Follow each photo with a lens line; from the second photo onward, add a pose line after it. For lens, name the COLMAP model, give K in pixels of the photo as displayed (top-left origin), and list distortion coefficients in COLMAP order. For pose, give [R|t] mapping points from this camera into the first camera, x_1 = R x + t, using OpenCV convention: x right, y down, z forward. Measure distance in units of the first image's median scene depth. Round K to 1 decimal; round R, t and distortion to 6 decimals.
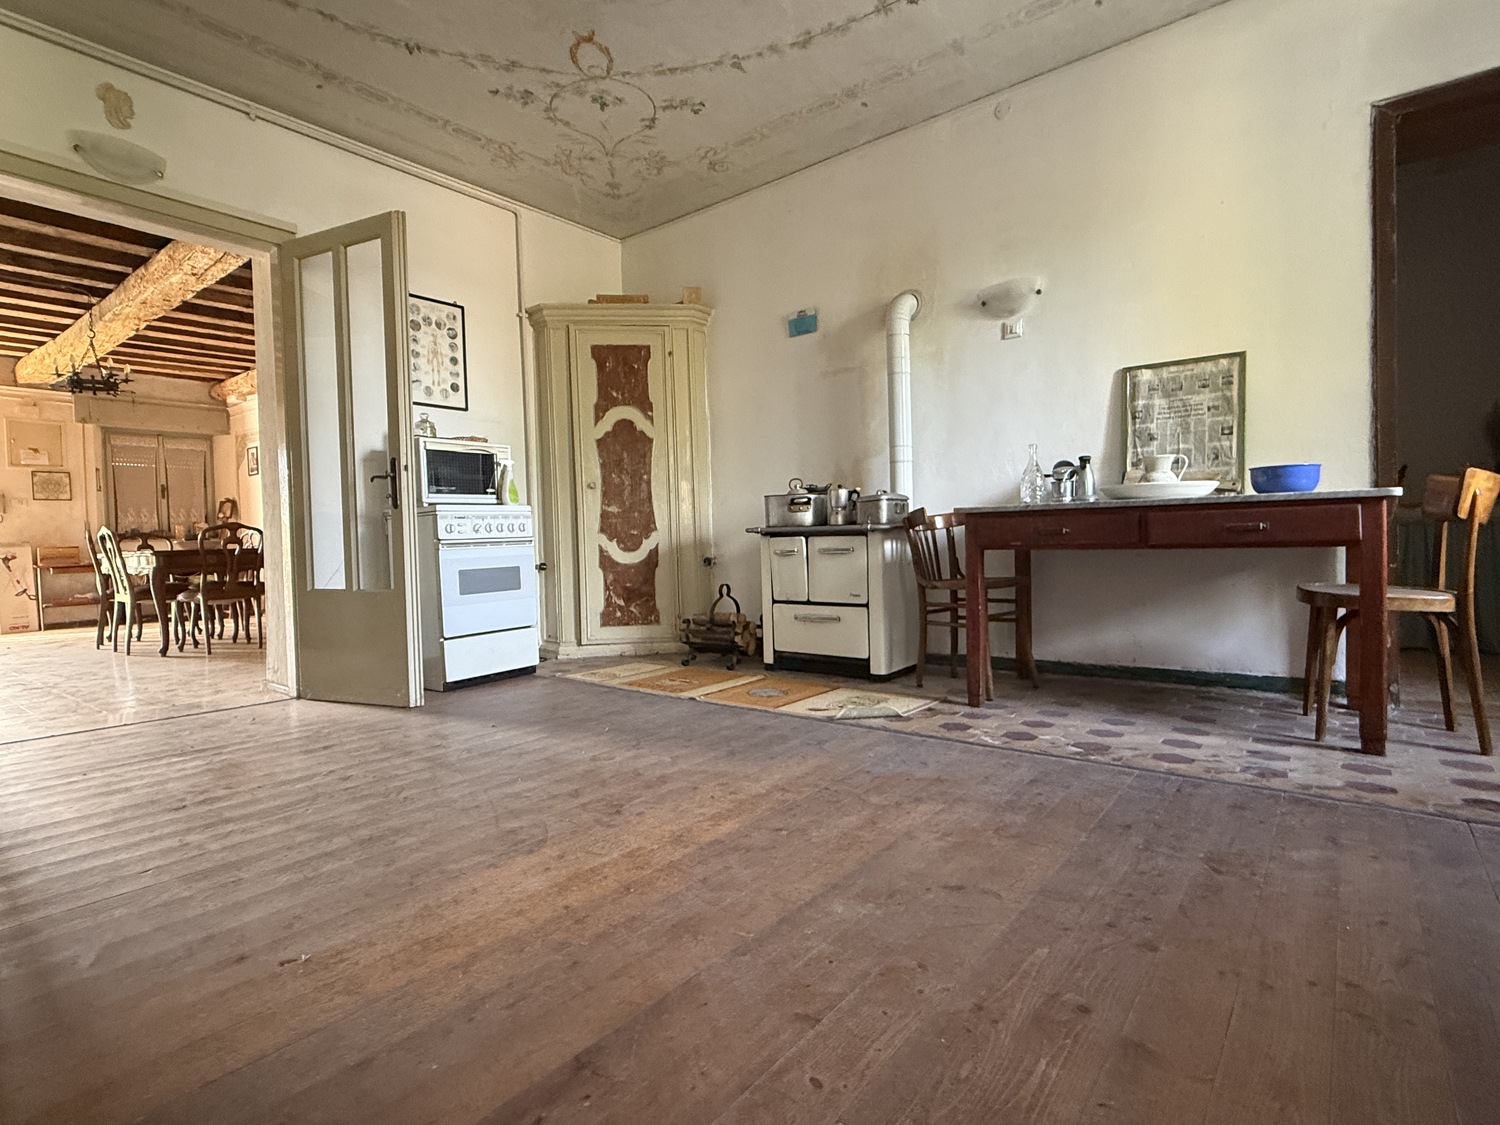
lens RADIAL K [[746.2, 0, 743.6], [0, 746.2, 566.0], [0, 0, 1]] dist [0.003240, 0.001401]
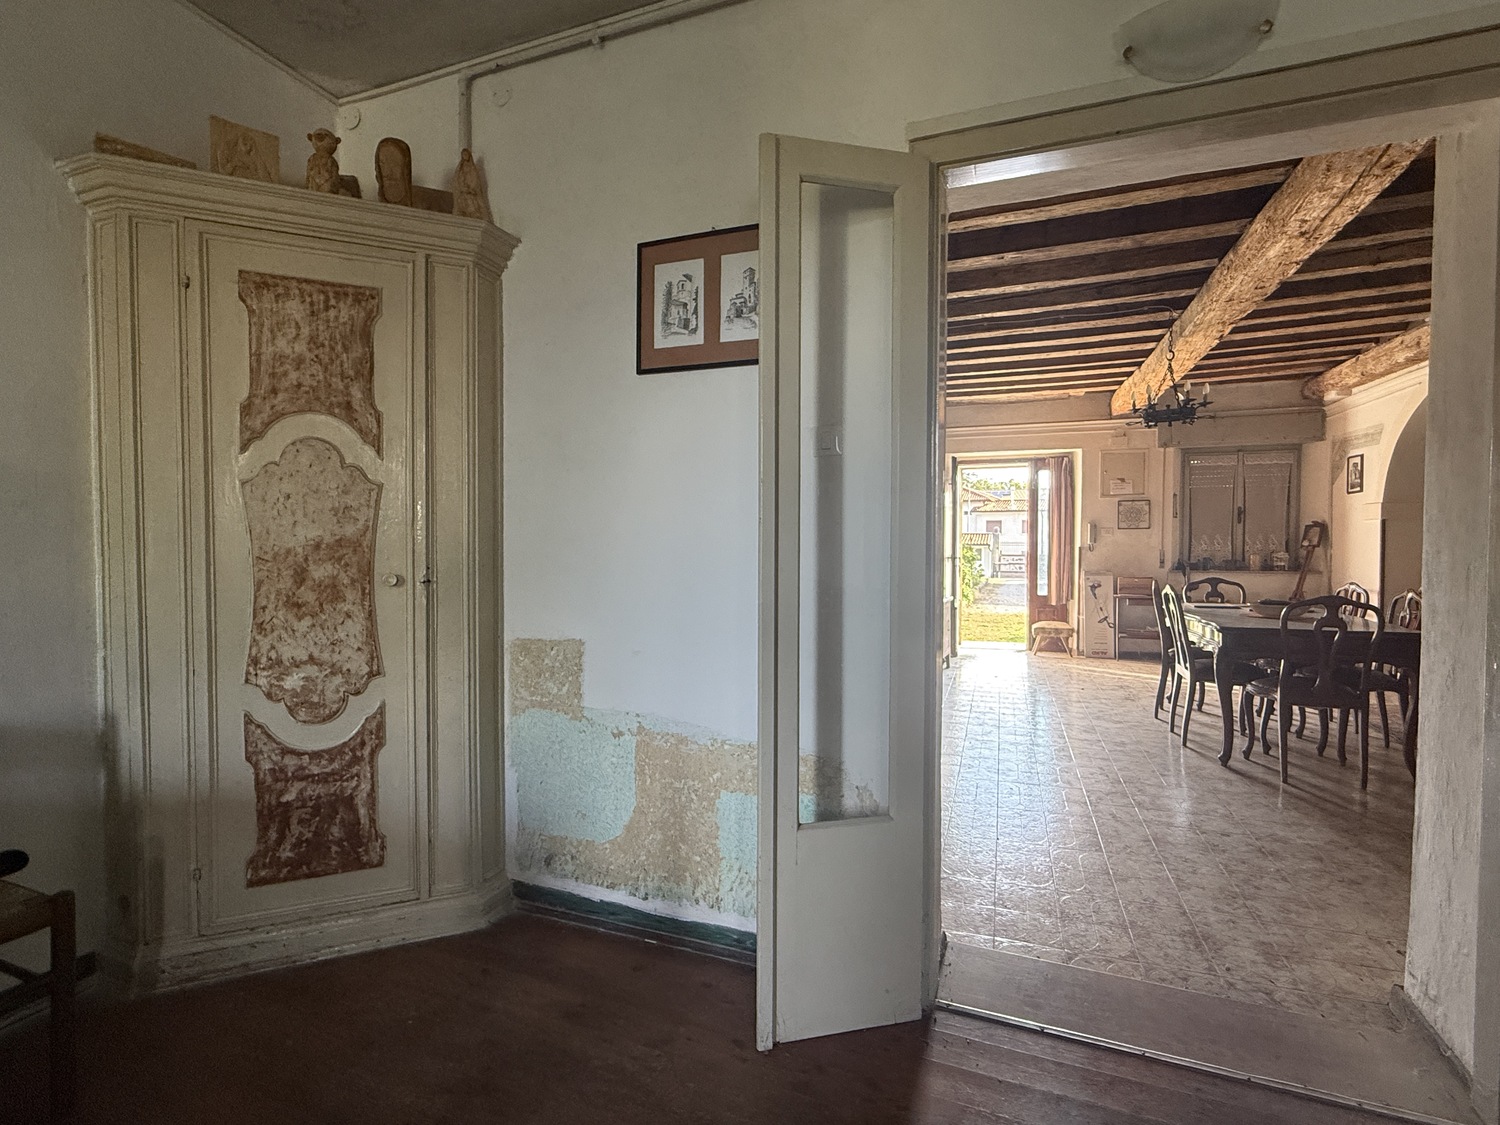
lens RADIAL K [[746.2, 0, 743.8], [0, 746.2, 562.2], [0, 0, 1]] dist [0.003240, 0.001401]
pose [[0.321177, 0.049824, -0.945708, -0.193170], [-0.037112, 0.998510, 0.040002, -0.083054], [0.946292, 0.022249, 0.322548, 0.248778]]
